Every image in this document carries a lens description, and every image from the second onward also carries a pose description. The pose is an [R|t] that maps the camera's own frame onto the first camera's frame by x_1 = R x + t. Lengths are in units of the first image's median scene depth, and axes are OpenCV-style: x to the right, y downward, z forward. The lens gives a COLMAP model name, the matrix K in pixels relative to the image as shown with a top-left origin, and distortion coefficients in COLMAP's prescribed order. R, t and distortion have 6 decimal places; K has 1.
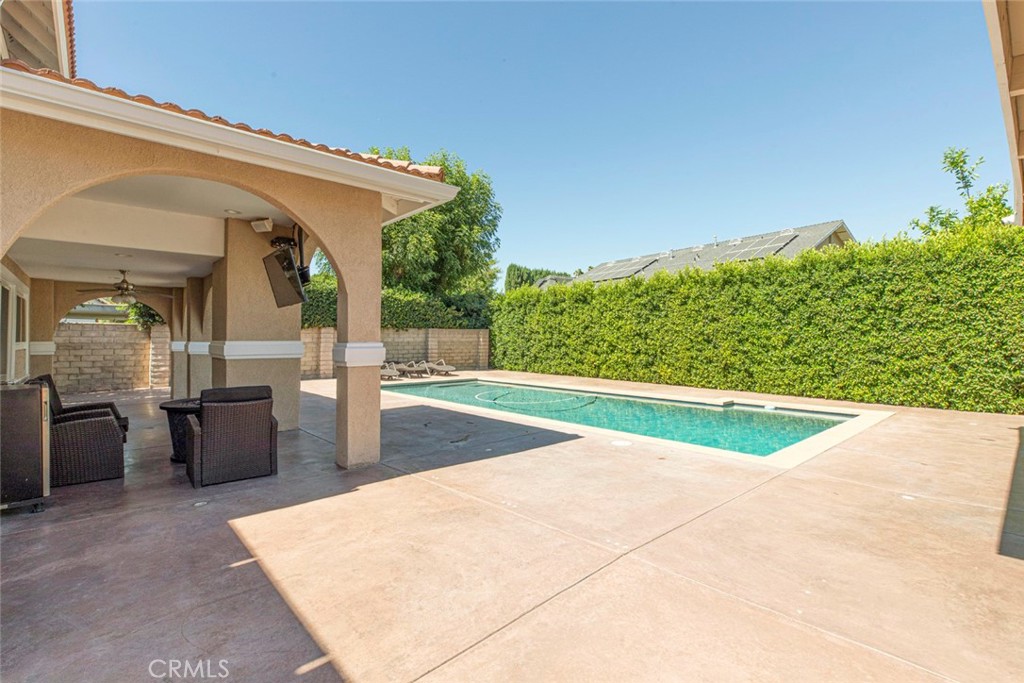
lens RADIAL K [[470.7, 0, 509.7], [0, 470.7, 338.8], [0, 0, 1]] dist [-0.002981, -0.001352]
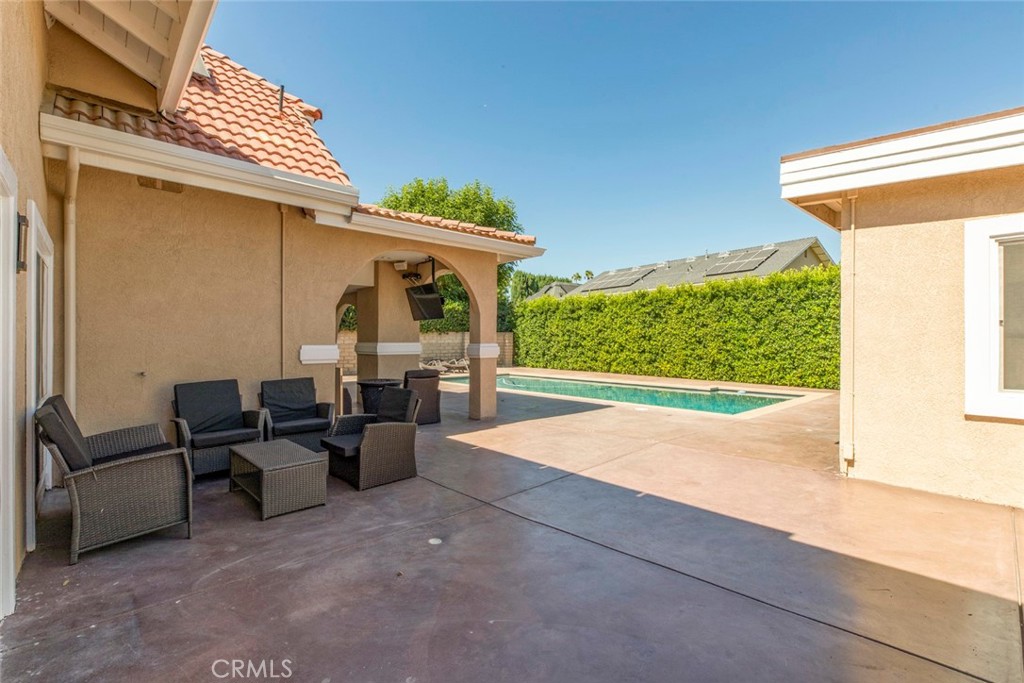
lens RADIAL K [[470.7, 0, 505.3], [0, 470.7, 340.1], [0, 0, 1]] dist [-0.002981, -0.001352]
pose [[0.999992, -0.001497, 0.003807, -0.098288], [0.001497, 0.999999, -0.000185, -0.001288], [-0.003807, 0.000191, 0.999993, -0.245830]]
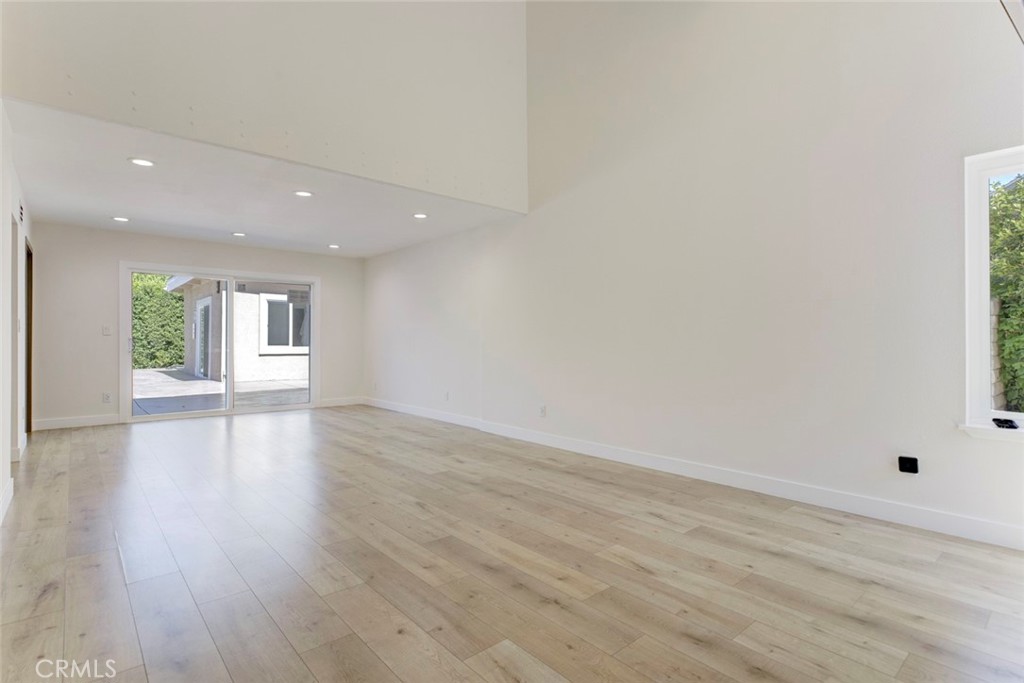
lens RADIAL K [[503.9, 0, 513.0], [0, 503.9, 338.1], [0, 0, 1]] dist [0.000362, 0.001933]
pose [[0.018734, 0.001030, 0.999824, -0.814182], [0.001739, 0.999998, -0.001063, 0.016092], [-0.999823, 0.001759, 0.018733, -0.480735]]
